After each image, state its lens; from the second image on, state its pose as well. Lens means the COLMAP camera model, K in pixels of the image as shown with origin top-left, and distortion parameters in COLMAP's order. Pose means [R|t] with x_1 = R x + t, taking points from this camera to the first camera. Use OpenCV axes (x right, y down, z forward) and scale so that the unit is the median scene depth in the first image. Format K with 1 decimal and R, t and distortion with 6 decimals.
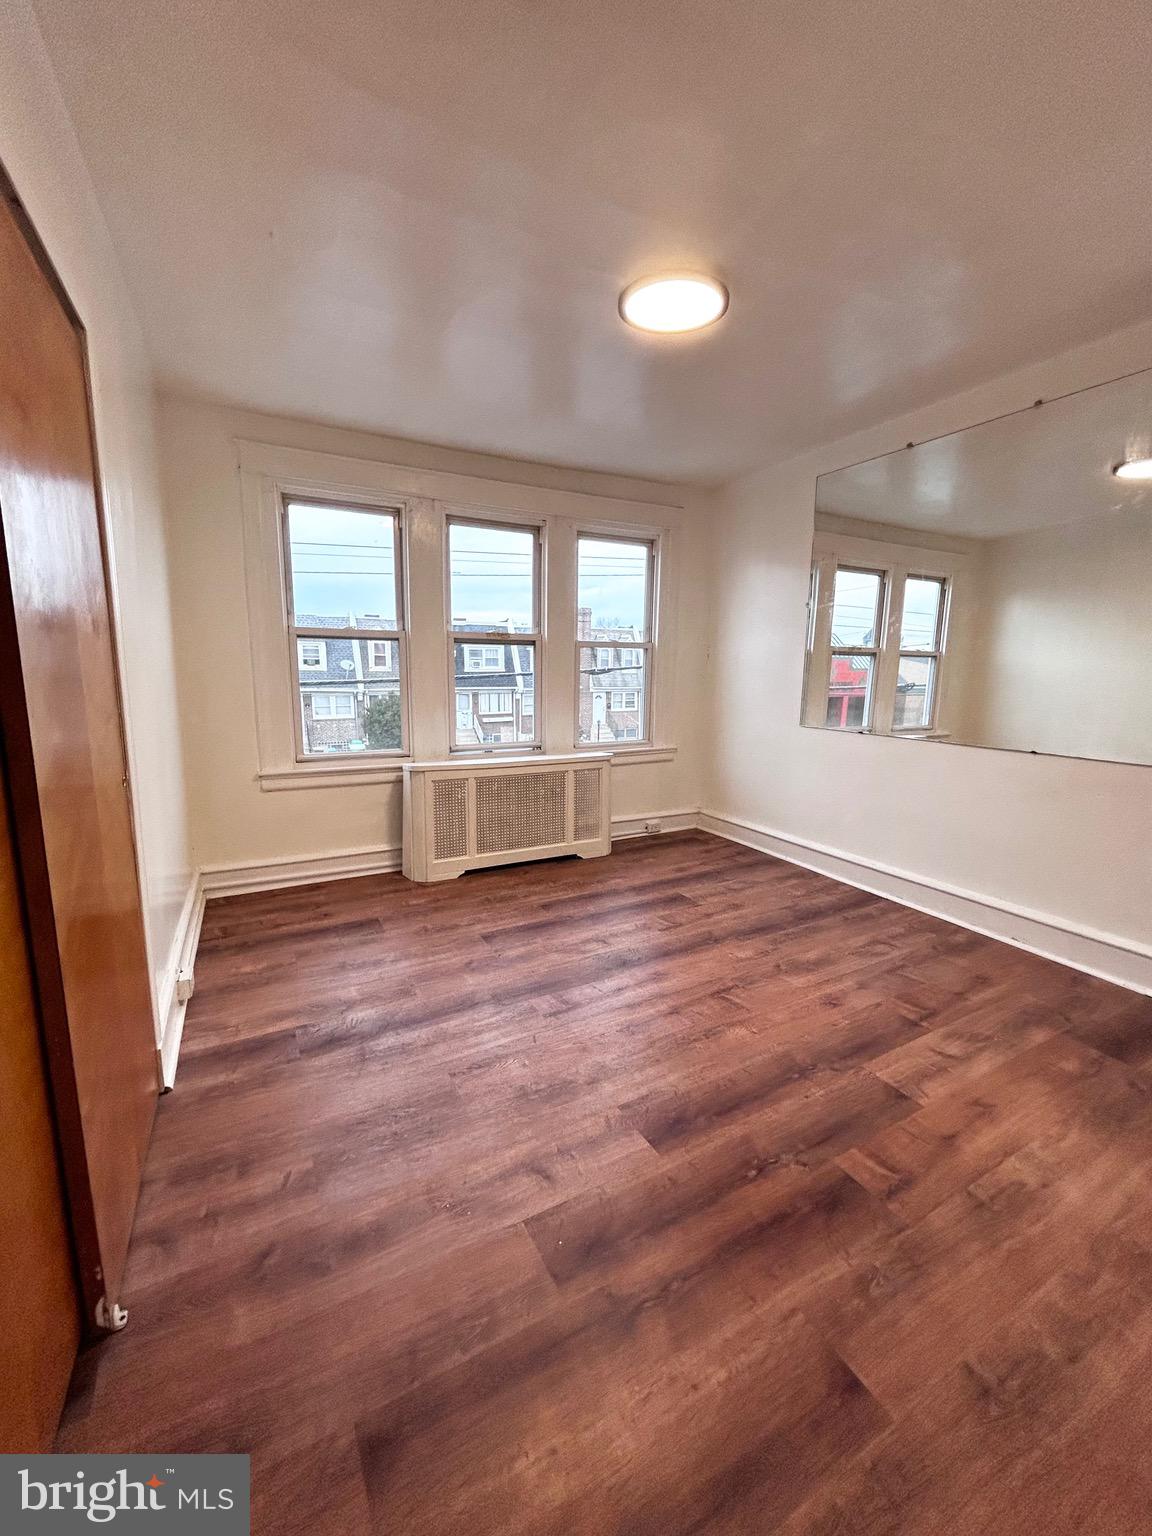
lens RADIAL K [[624.5, 0, 577.9], [0, 624.5, 765.2], [0, 0, 1]] dist [-0.001075, 0.000704]
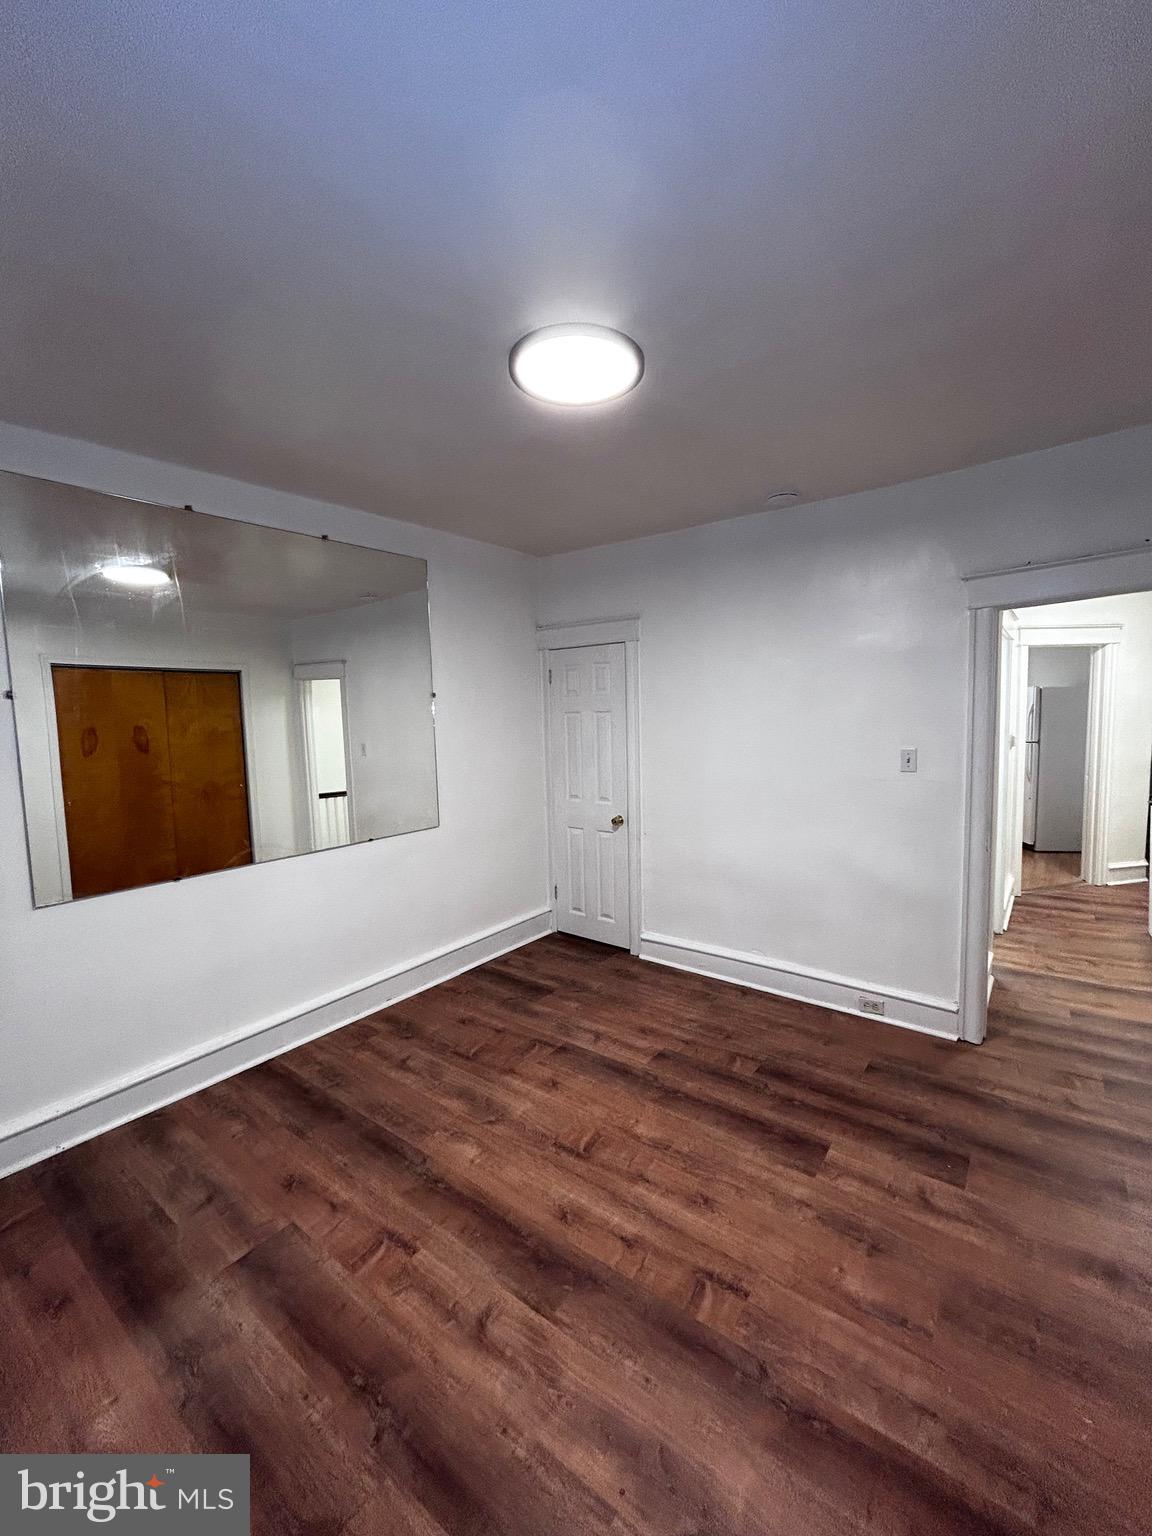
lens RADIAL K [[624.5, 0, 577.9], [0, 624.5, 765.2], [0, 0, 1]] dist [-0.001075, 0.000704]
pose [[-0.404244, -0.076526, 0.911444, -0.553412], [0.167918, 0.973348, 0.156199, -0.319747], [-0.899105, 0.216190, -0.380620, 1.247101]]
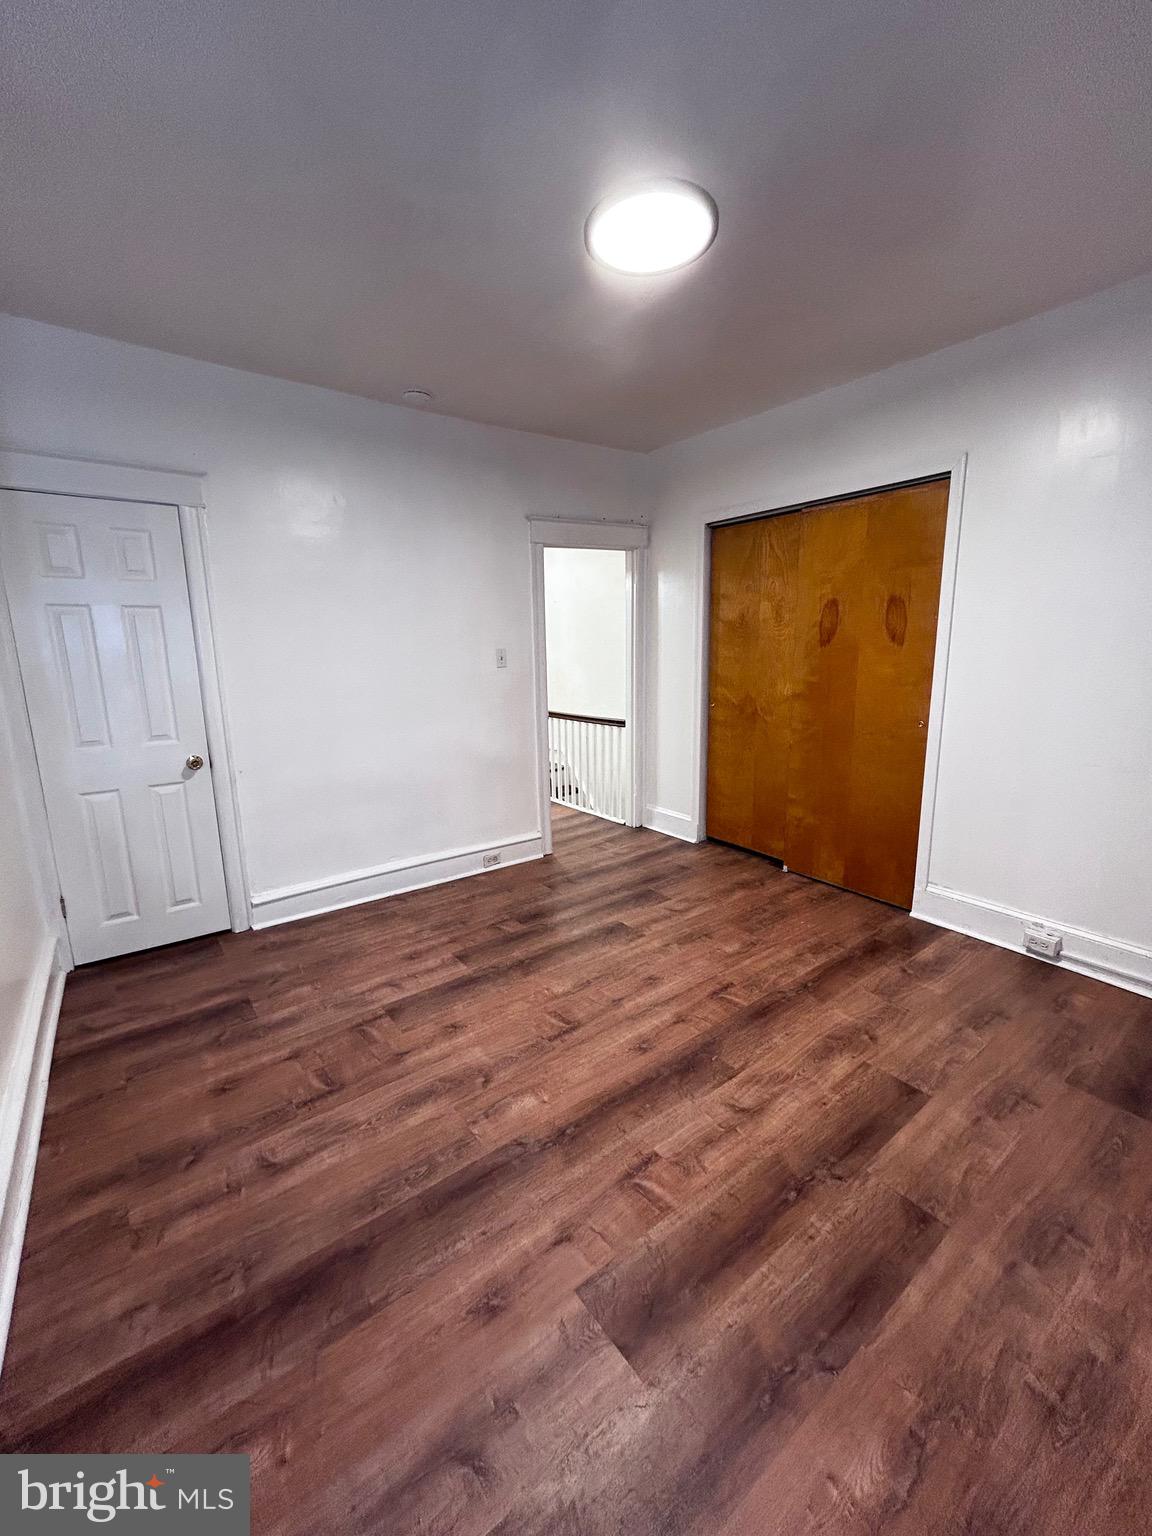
lens RADIAL K [[621.6, 0, 577.8], [0, 621.6, 765.4], [0, 0, 1]] dist [-0.001917, 0.000528]
pose [[-0.990021, 0.031693, -0.137309, 0.337002], [-0.018287, 0.937249, 0.348182, -0.320531], [0.139728, 0.347218, -0.927316, 1.751179]]
